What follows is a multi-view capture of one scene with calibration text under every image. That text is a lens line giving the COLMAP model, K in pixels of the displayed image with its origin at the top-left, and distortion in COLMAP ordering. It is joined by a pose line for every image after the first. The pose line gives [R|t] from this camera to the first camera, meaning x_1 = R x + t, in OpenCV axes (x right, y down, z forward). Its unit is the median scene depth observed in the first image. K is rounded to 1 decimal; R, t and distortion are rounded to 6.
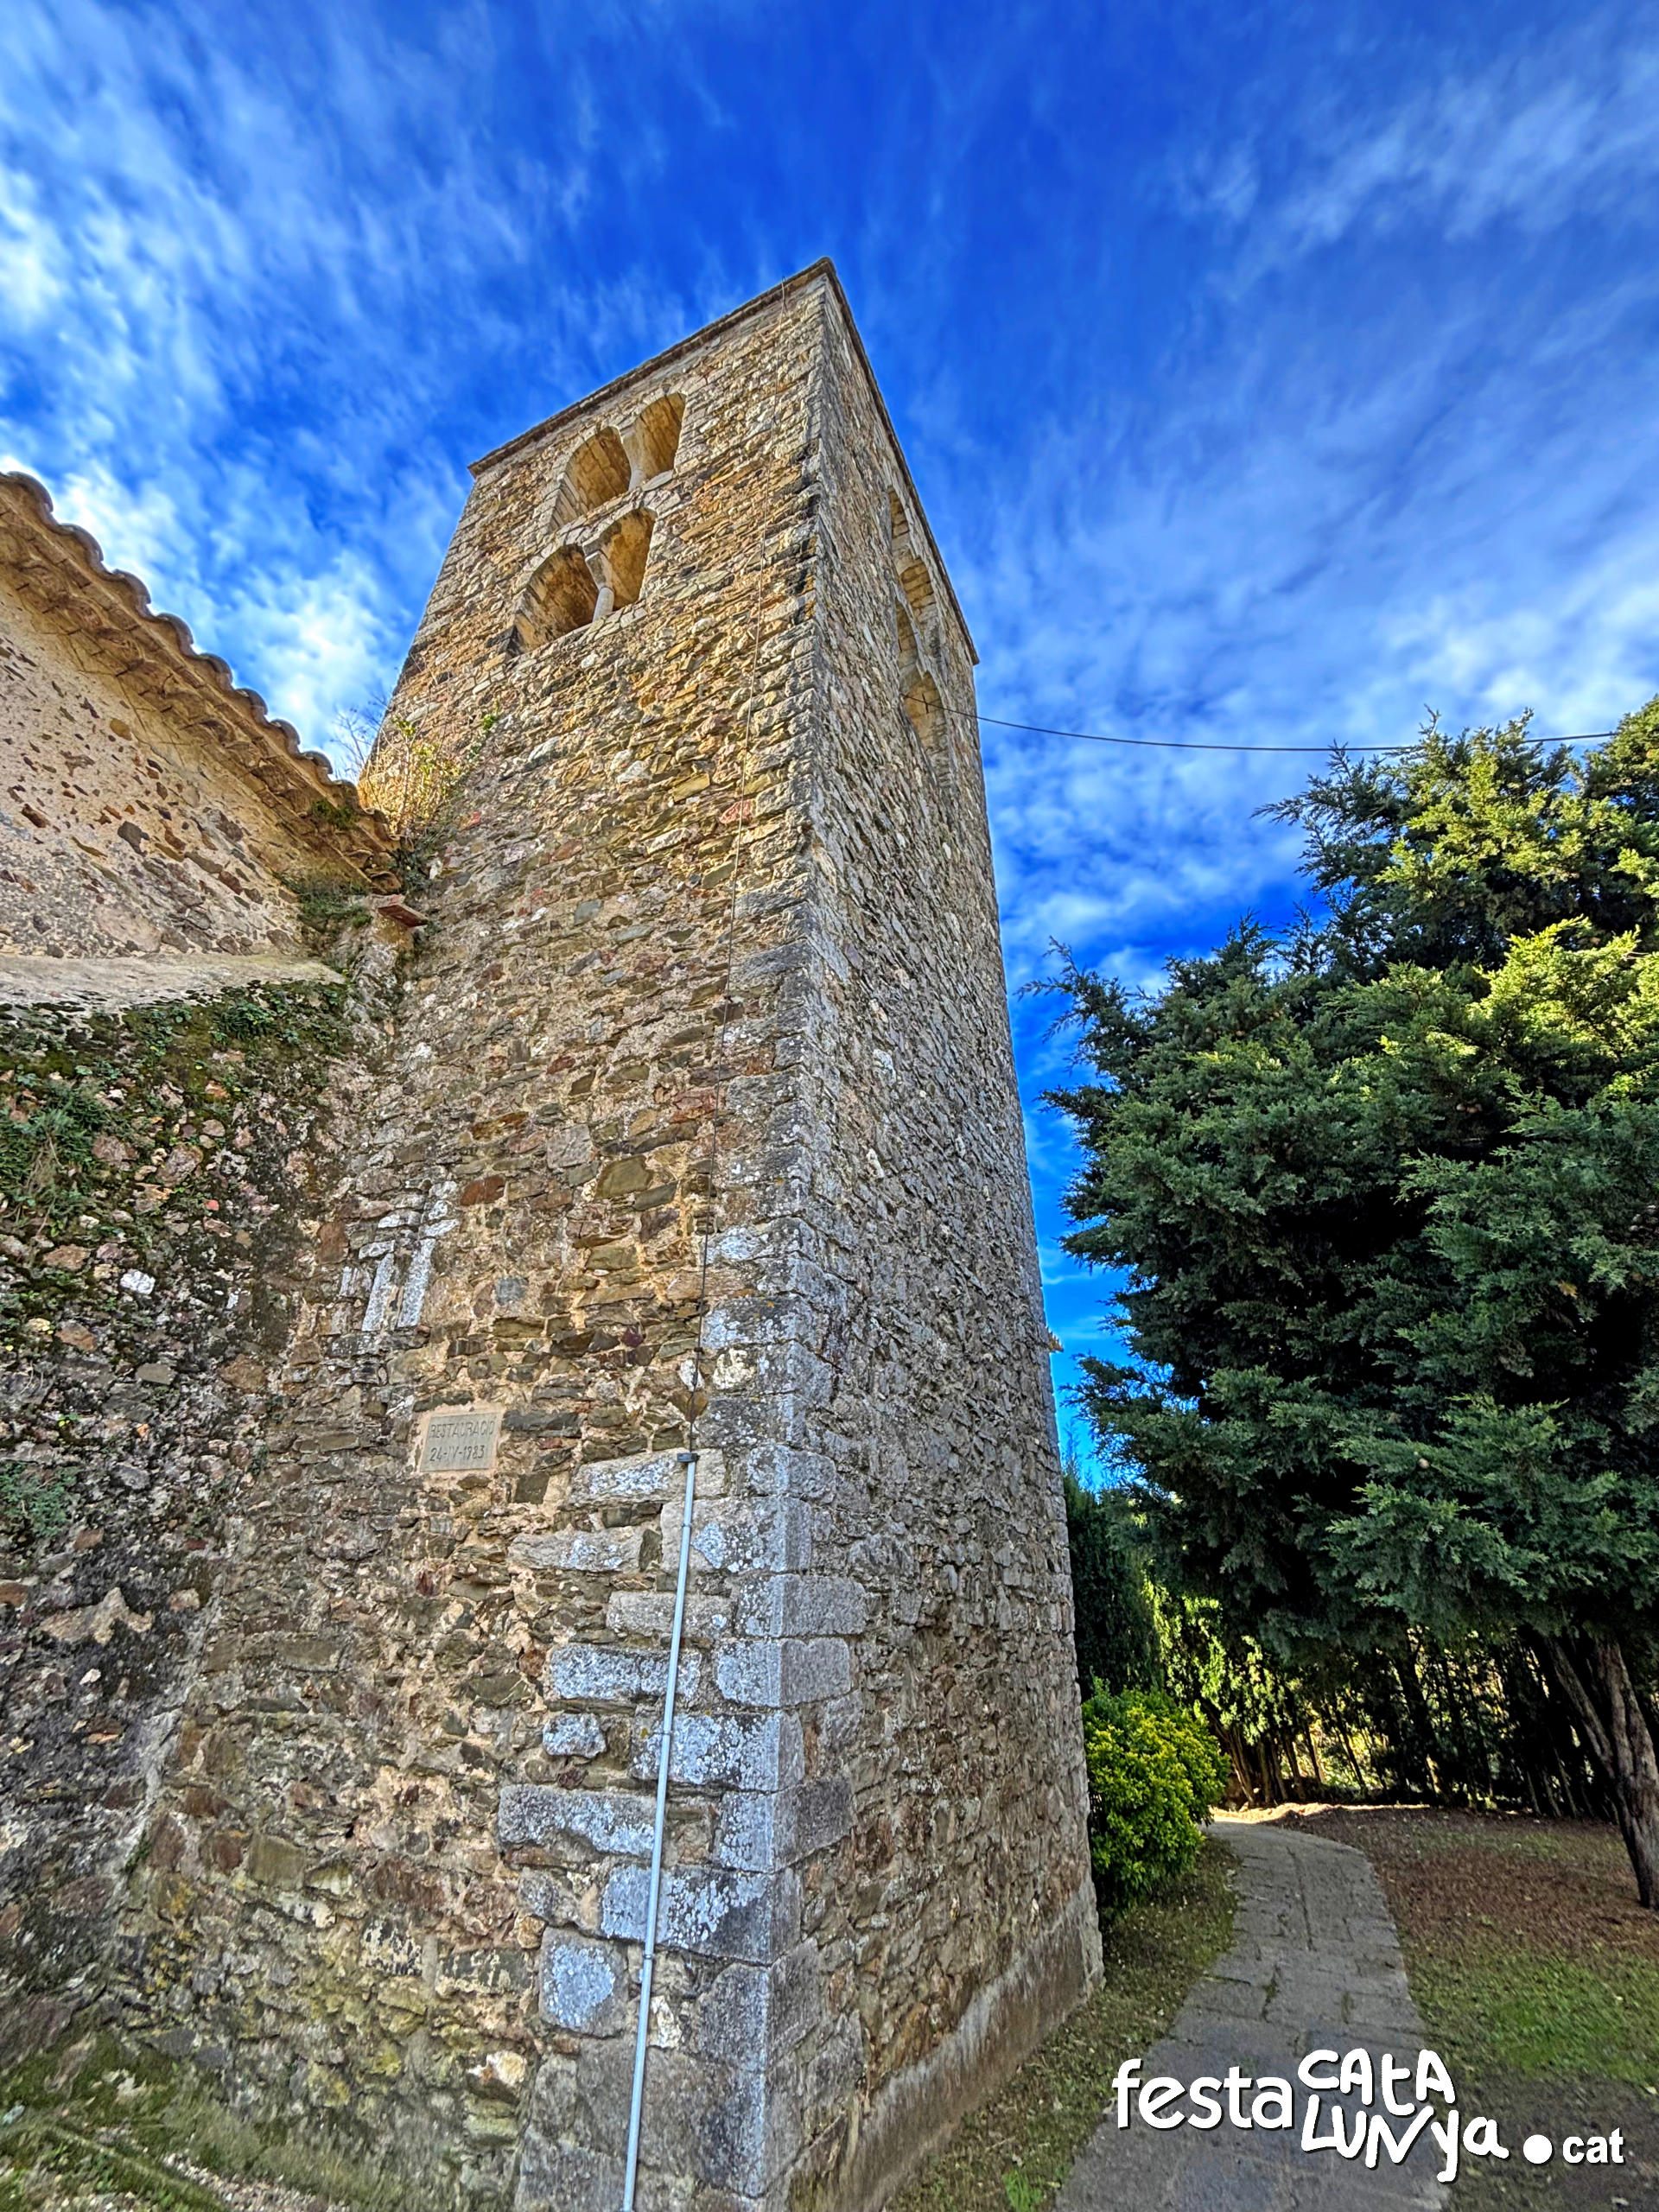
lens RADIAL K [[872.1, 0, 856.2], [0, 872.1, 1124.7], [0, 0, 1]] dist [-0.008548, -0.000574]
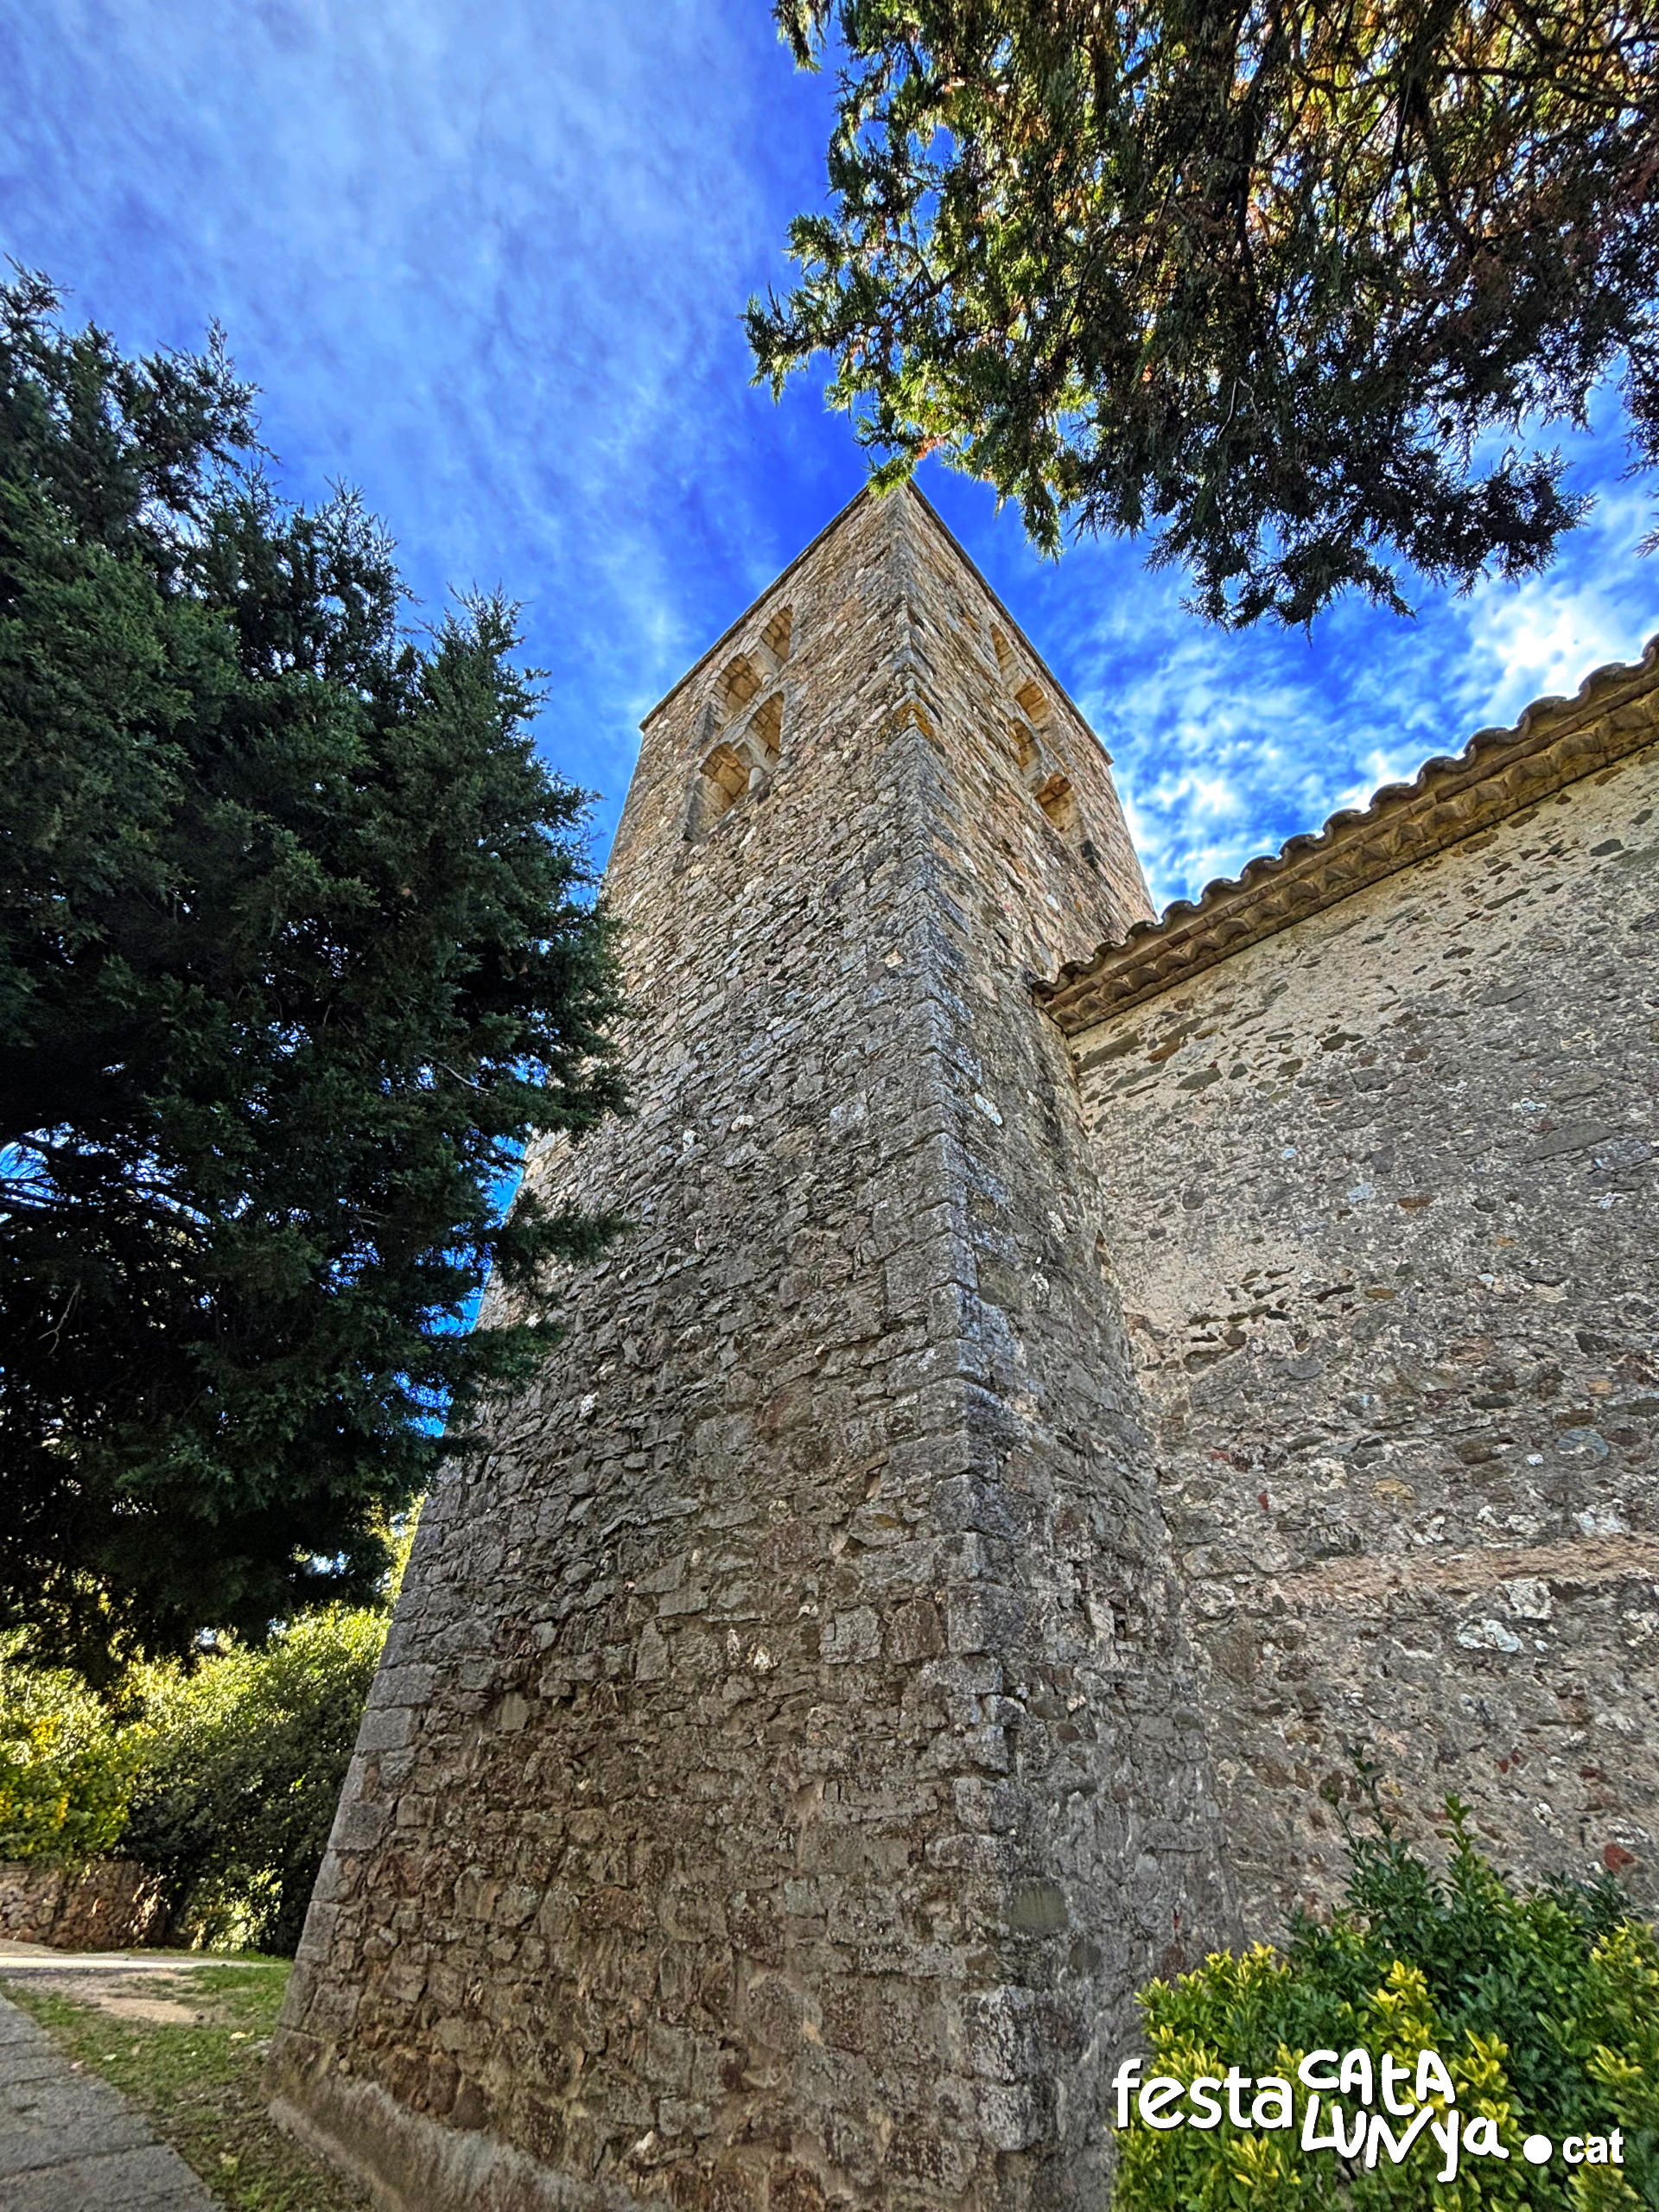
lens RADIAL K [[910.6, 0, 873.8], [0, 910.6, 1100.9], [0, 0, 1]] dist [-0.034153, 0.023514]
pose [[-0.281920, -0.590328, -0.756329, 3.095588], [0.471249, 0.601464, -0.645109, 2.706598], [0.835731, -0.538289, 0.108626, 4.175617]]
